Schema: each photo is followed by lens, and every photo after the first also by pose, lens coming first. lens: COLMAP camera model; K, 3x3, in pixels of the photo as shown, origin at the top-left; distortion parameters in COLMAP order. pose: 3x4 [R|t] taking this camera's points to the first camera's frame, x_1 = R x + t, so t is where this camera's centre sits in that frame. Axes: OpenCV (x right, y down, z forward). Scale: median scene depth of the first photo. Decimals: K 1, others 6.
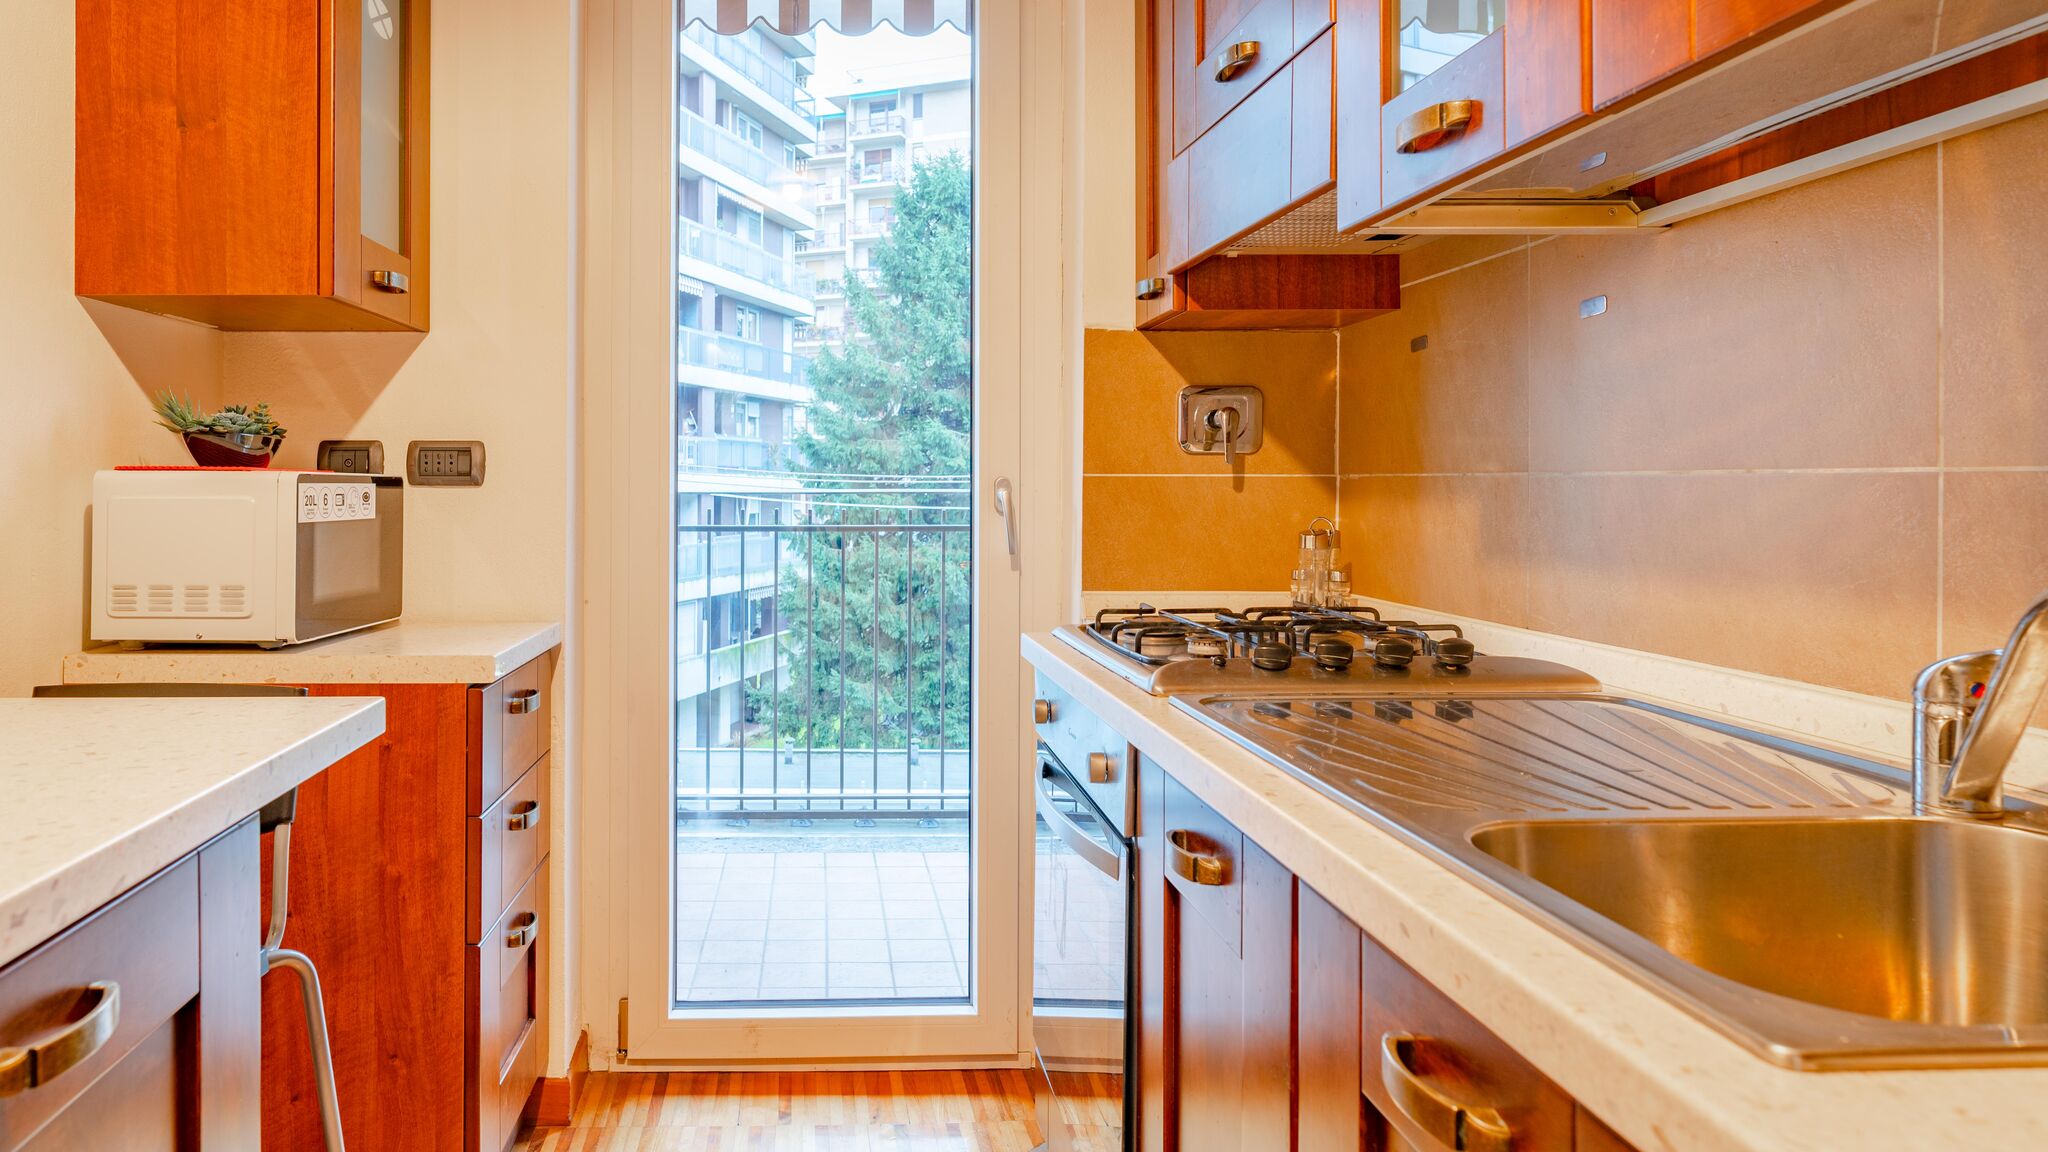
lens RADIAL K [[1238.2, 0, 846.3], [0, 1238.2, 486.0], [0, 0, 1]] dist [0.008913, -0.006888]
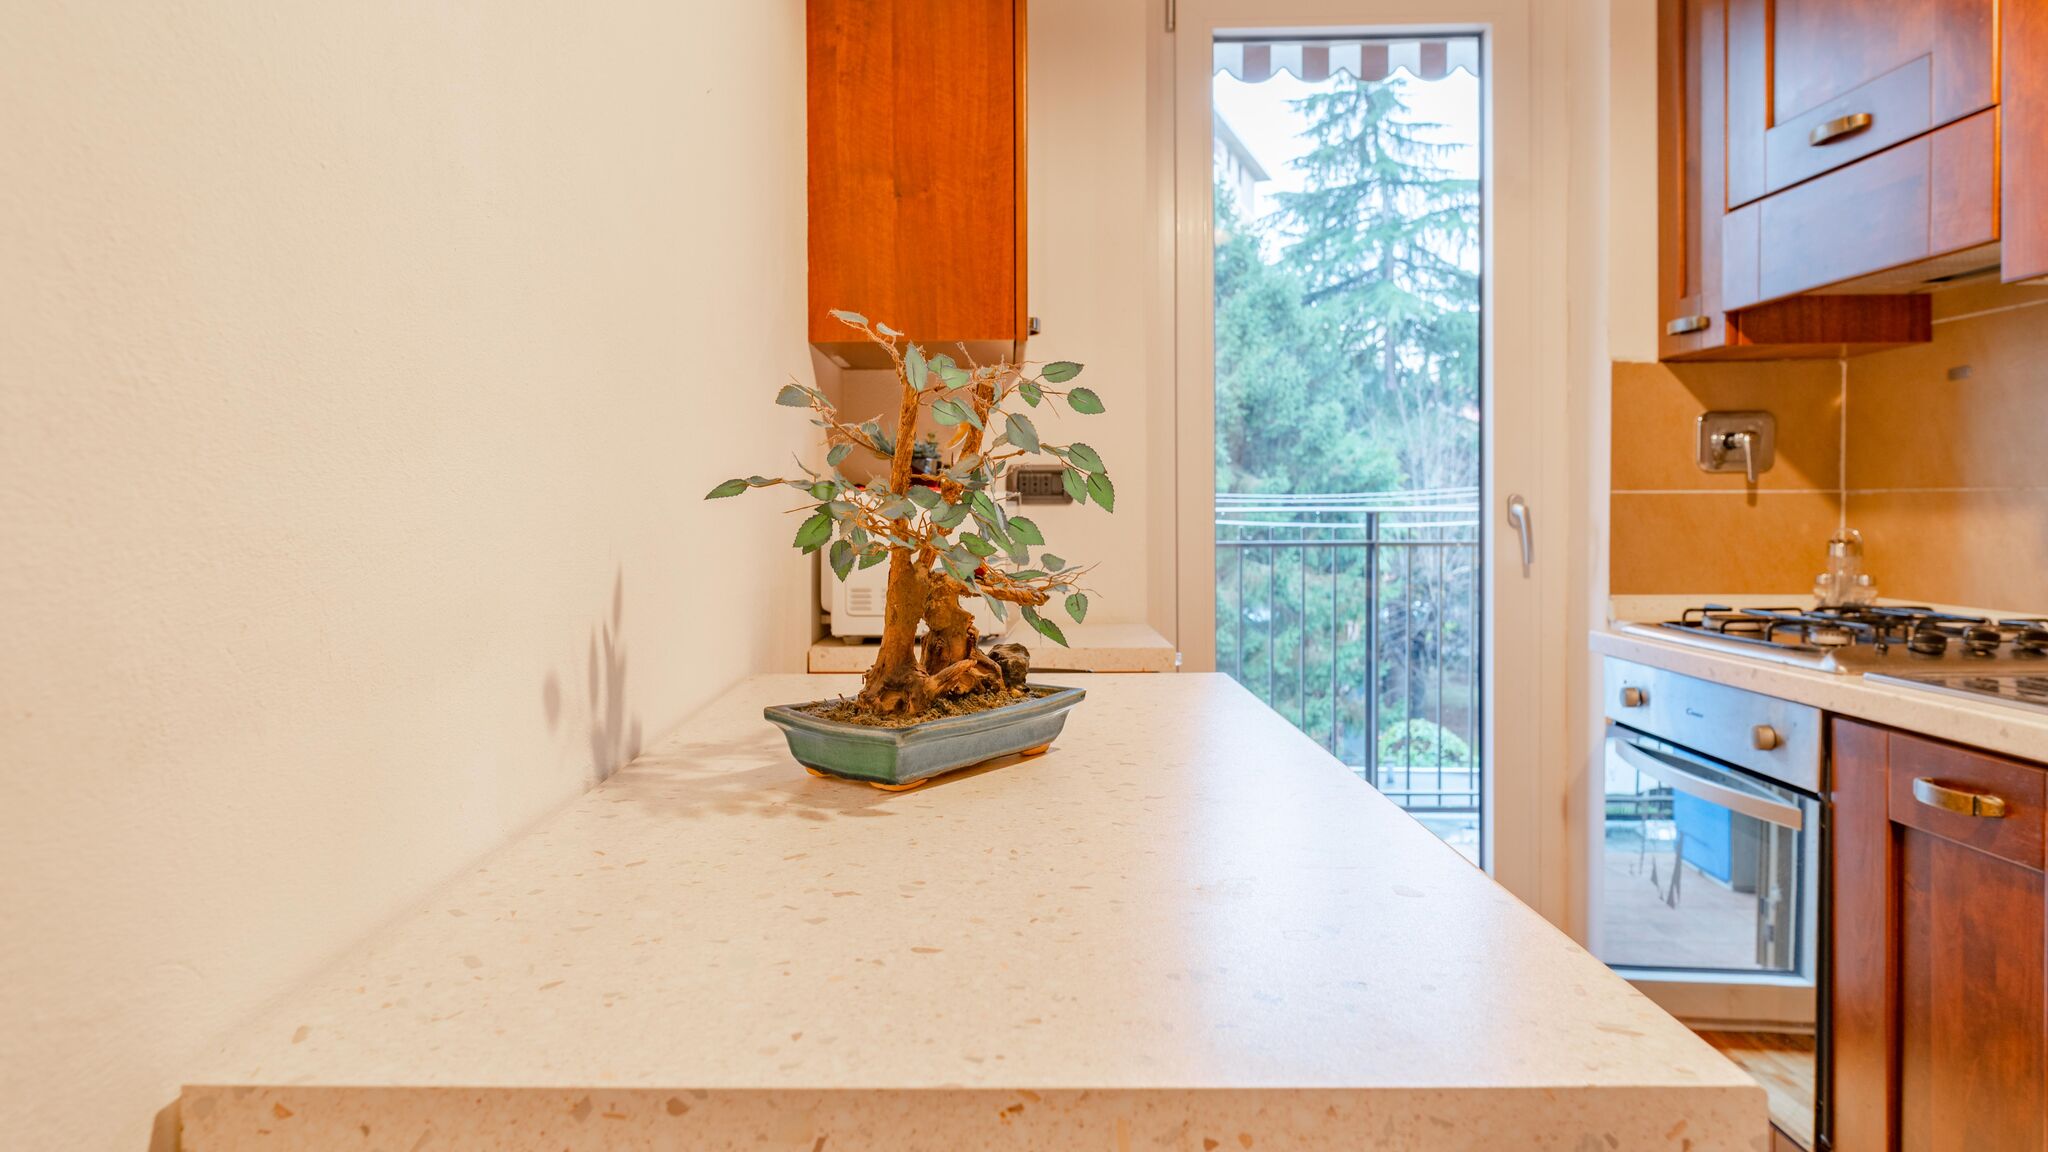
lens RADIAL K [[1238.2, 0, 999.3], [0, 1238.2, 524.6], [0, 0, 1]] dist [0.008913, -0.006888]
pose [[0.999520, -0.004108, -0.030710, -0.375823], [0.004498, 0.999910, 0.012634, 0.004463], [0.030656, -0.012766, 0.999448, -0.154753]]
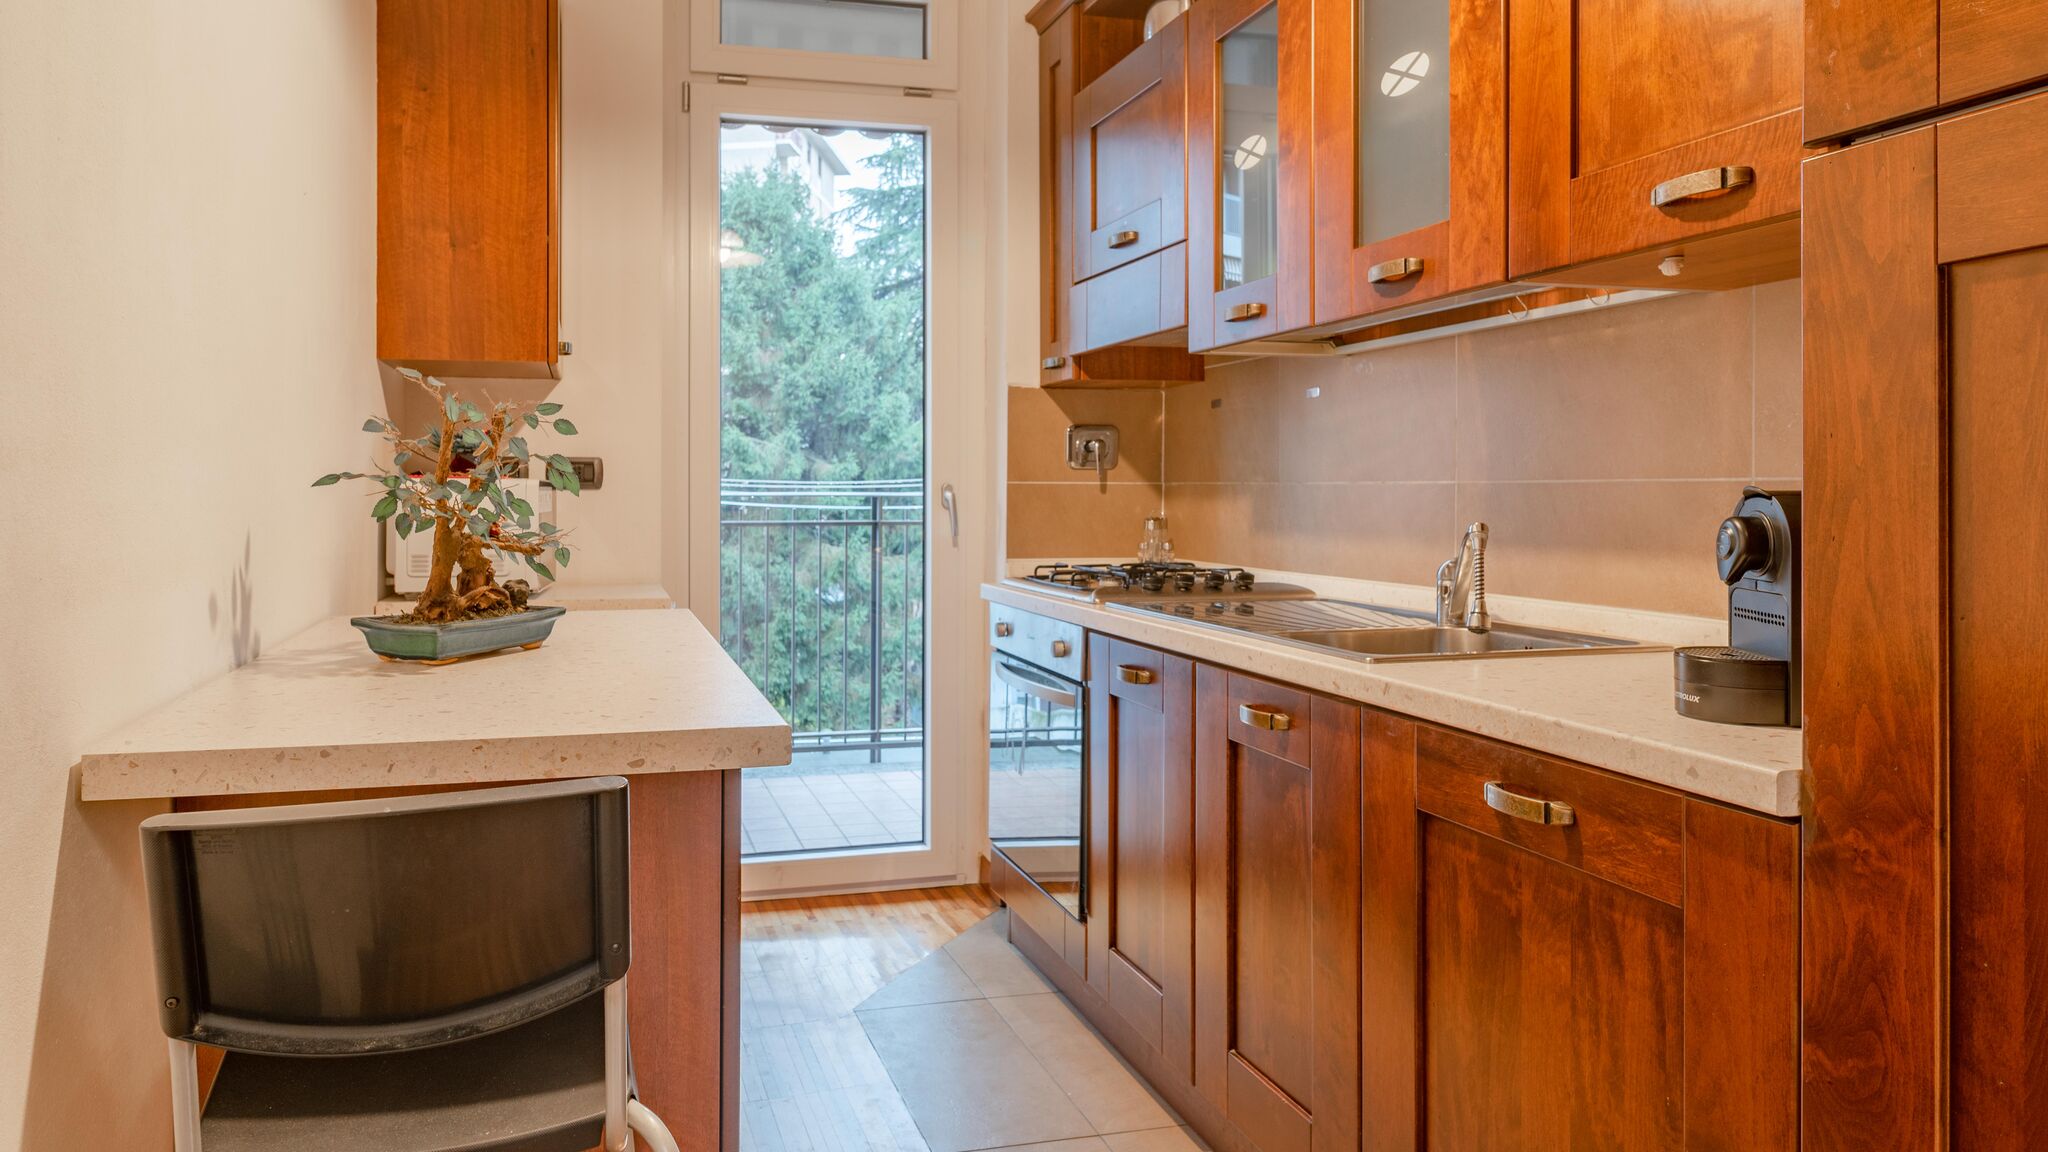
lens RADIAL K [[1238.2, 0, 879.2], [0, 1238.2, 494.2], [0, 0, 1]] dist [0.008913, -0.006888]
pose [[0.978405, 0.001115, 0.206696, -0.317311], [-0.001601, 0.999996, 0.002186, 0.002500], [-0.206693, -0.002470, 0.978403, -0.518638]]
